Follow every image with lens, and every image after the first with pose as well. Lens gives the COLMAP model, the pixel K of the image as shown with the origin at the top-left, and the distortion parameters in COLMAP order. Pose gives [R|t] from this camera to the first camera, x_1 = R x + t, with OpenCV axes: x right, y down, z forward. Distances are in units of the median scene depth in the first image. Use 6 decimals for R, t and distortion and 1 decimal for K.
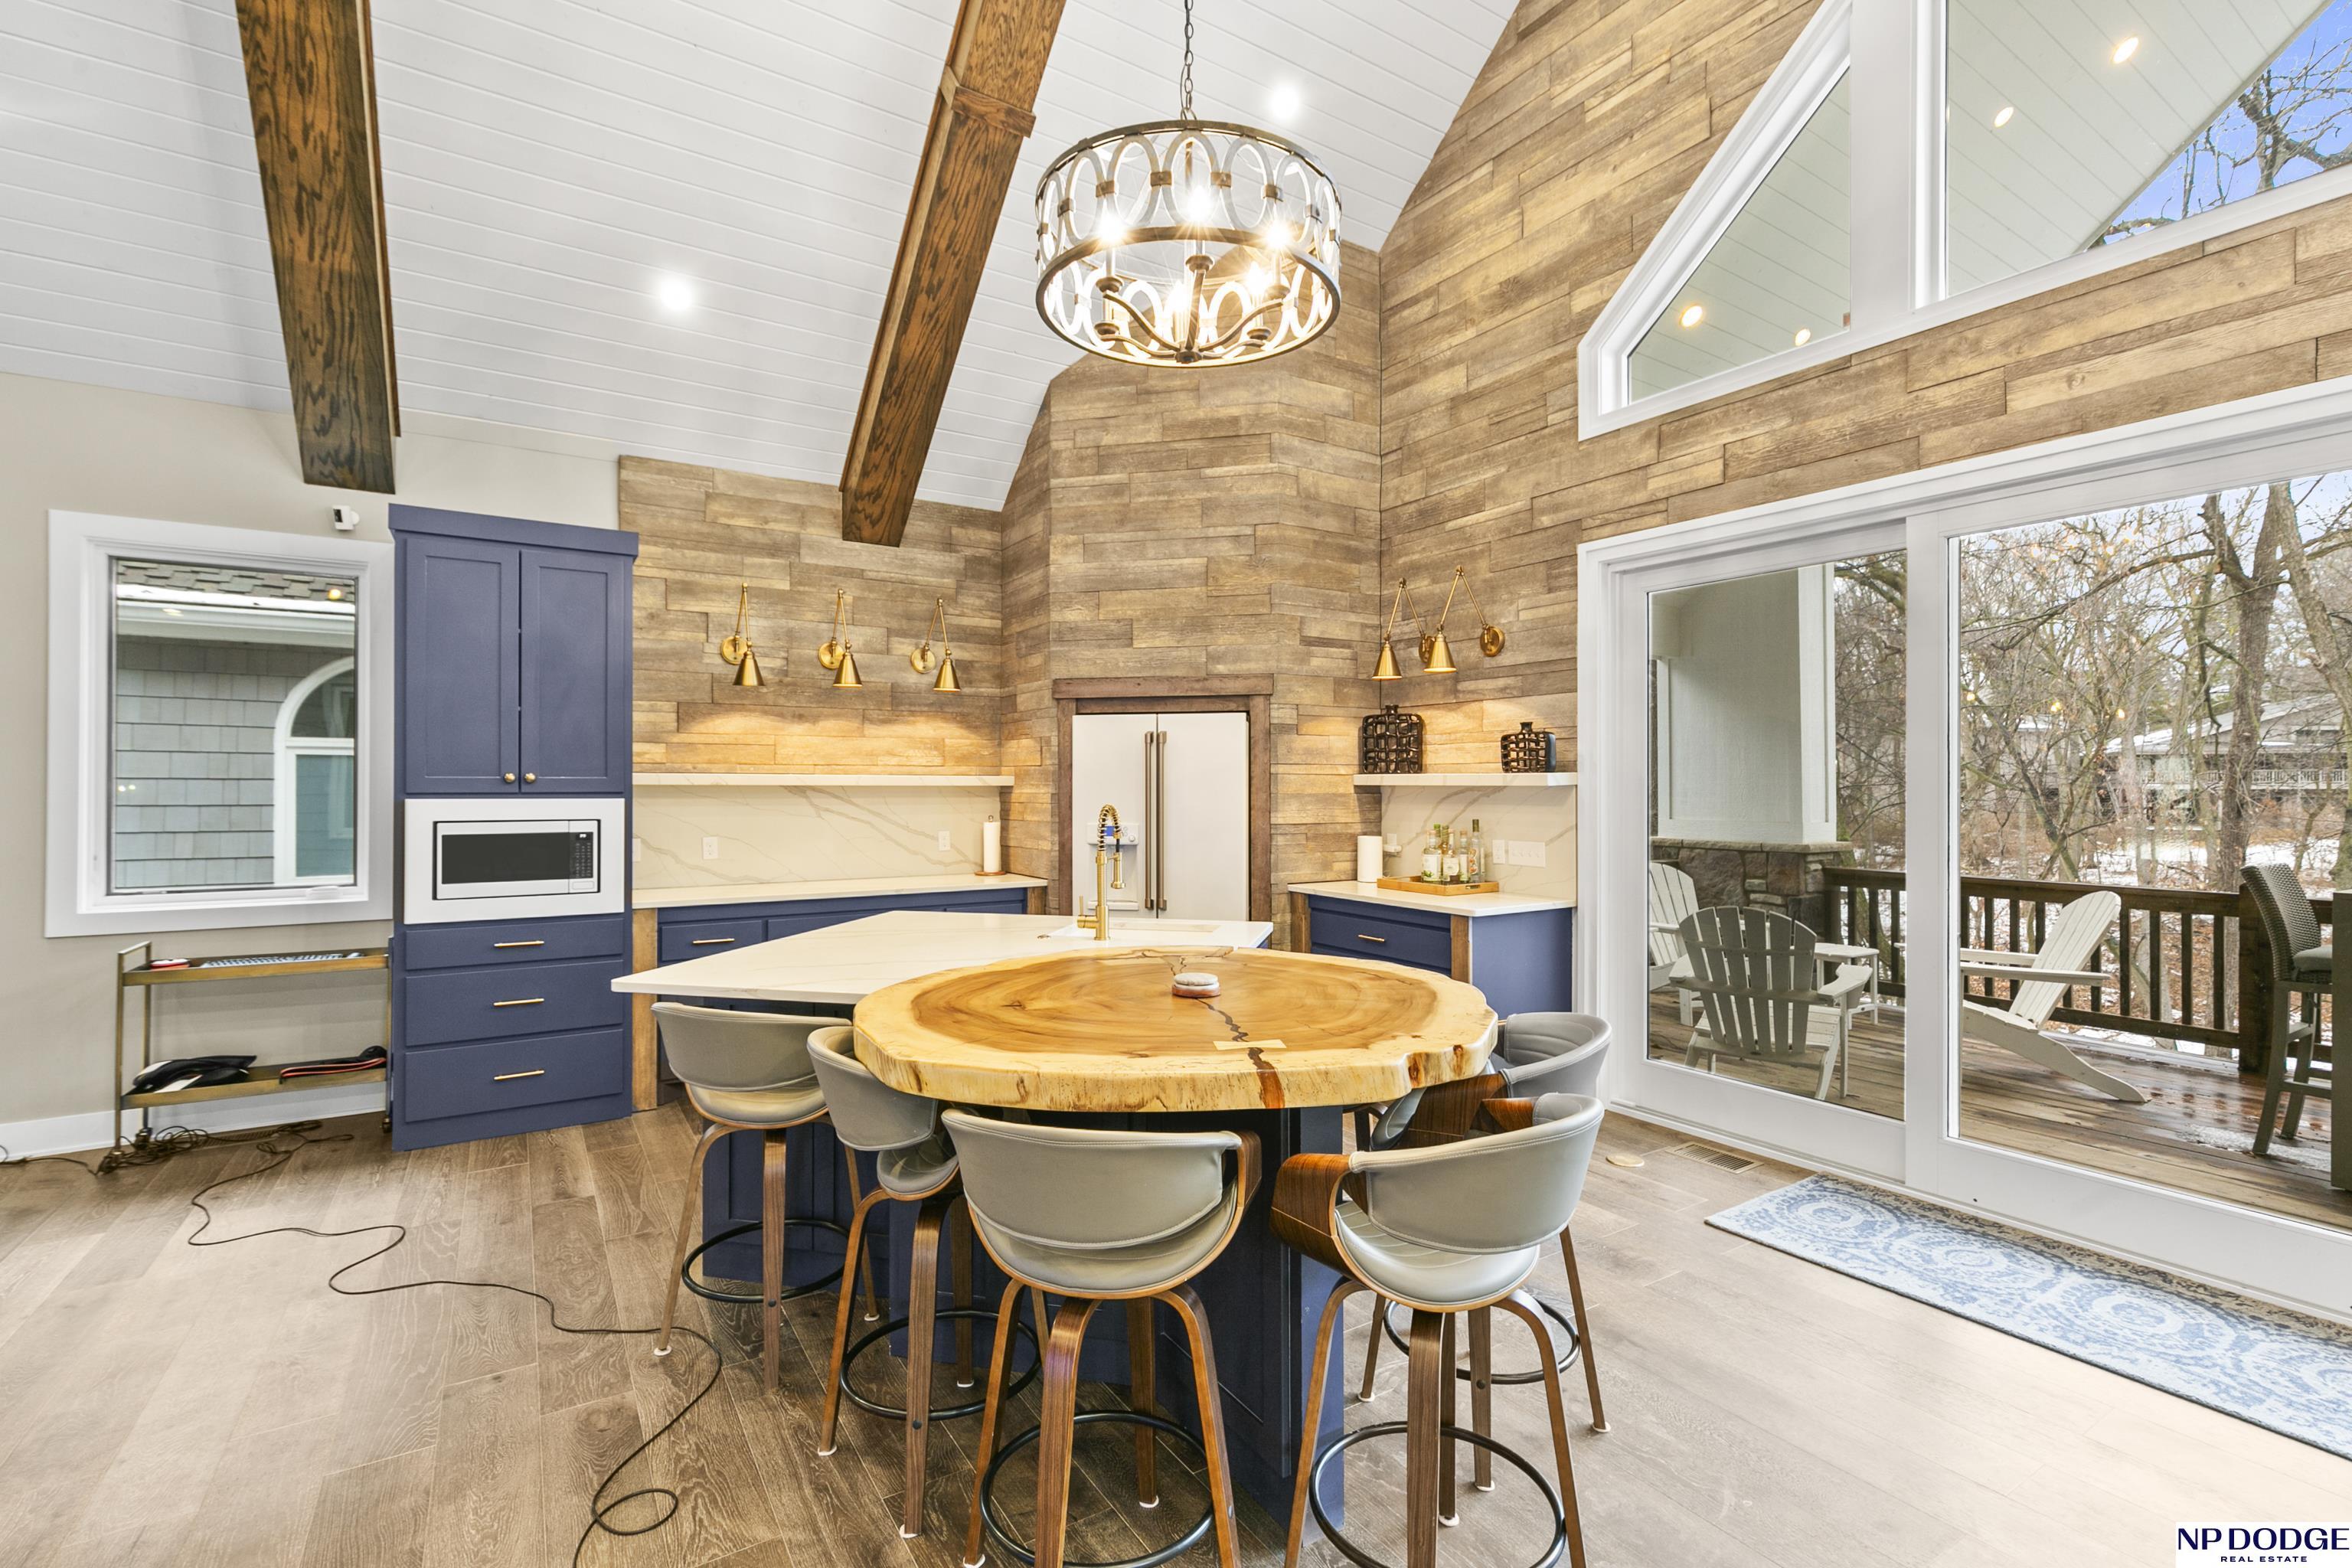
lens RADIAL K [[1059.3, 0, 1177.4], [0, 1059.3, 783.5], [0, 0, 1]] dist [0.005565, 0.001942]
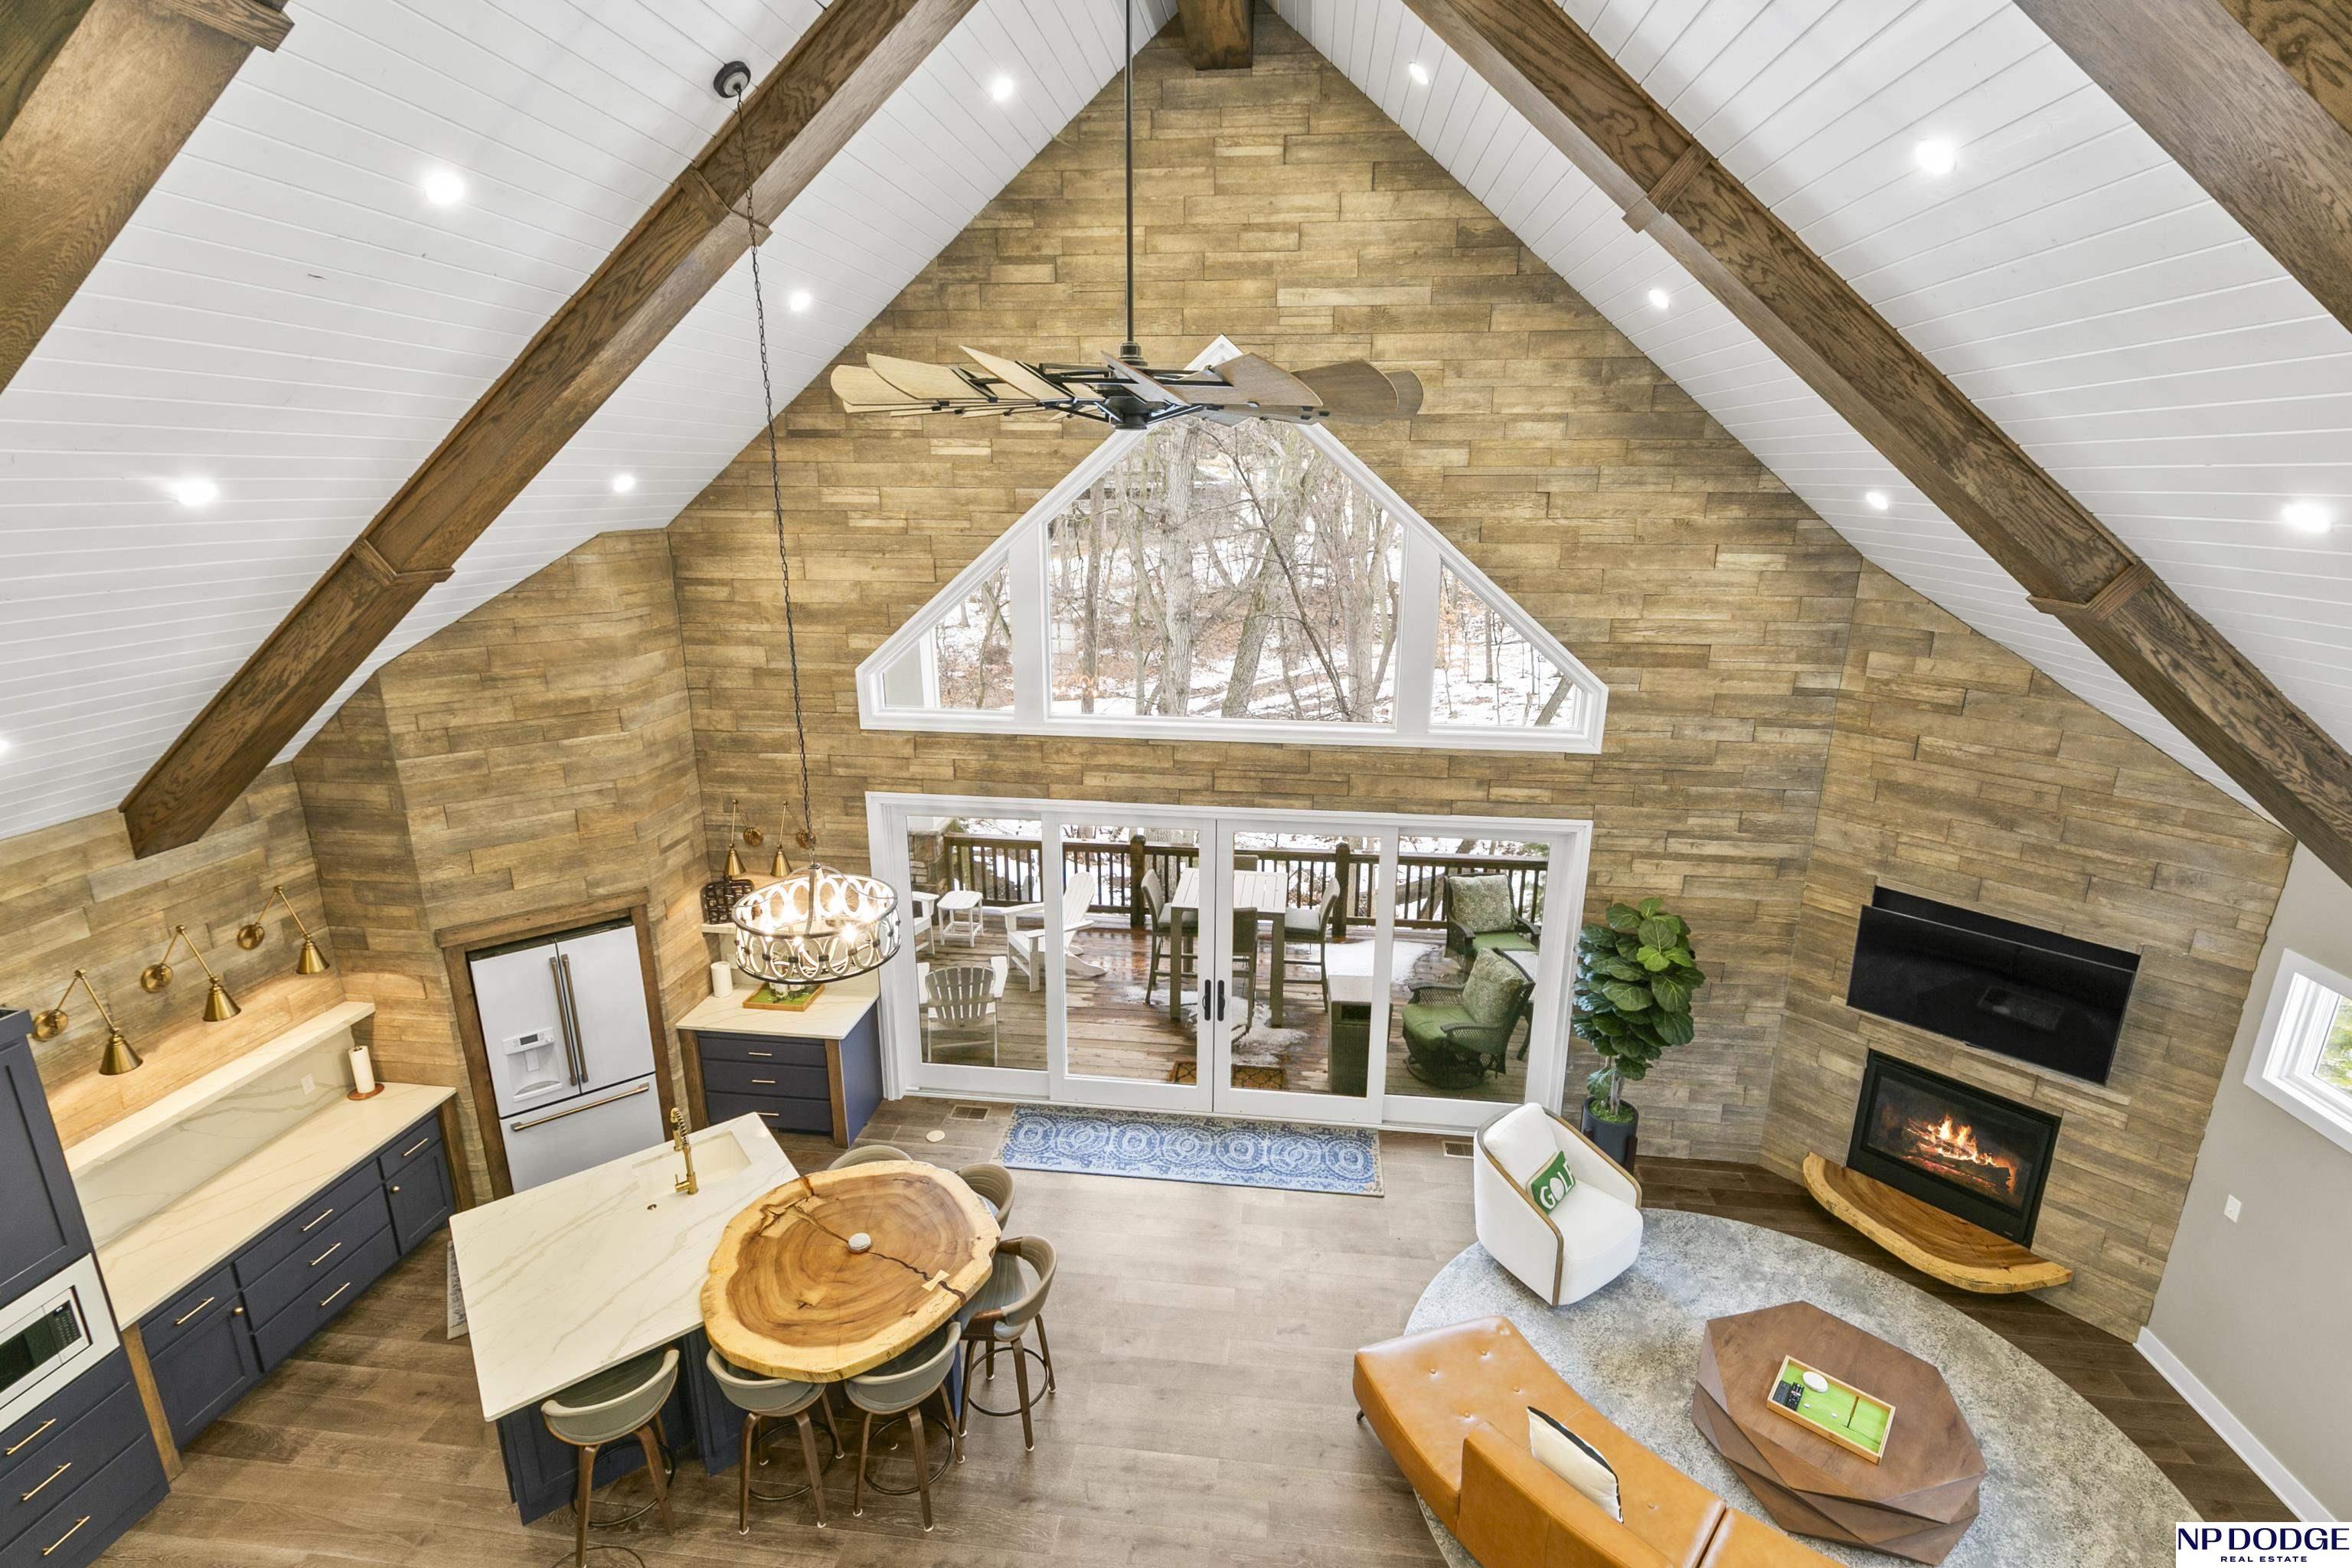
lens RADIAL K [[1059.3, 0, 1189.8], [0, 1059.3, 775.8], [0, 0, 1]] dist [0.005565, 0.001942]
pose [[0.628981, -0.201910, 0.750743, -0.445898], [-0.007136, 0.964144, 0.265282, -0.589133], [-0.777388, -0.172215, 0.604988, -0.303210]]
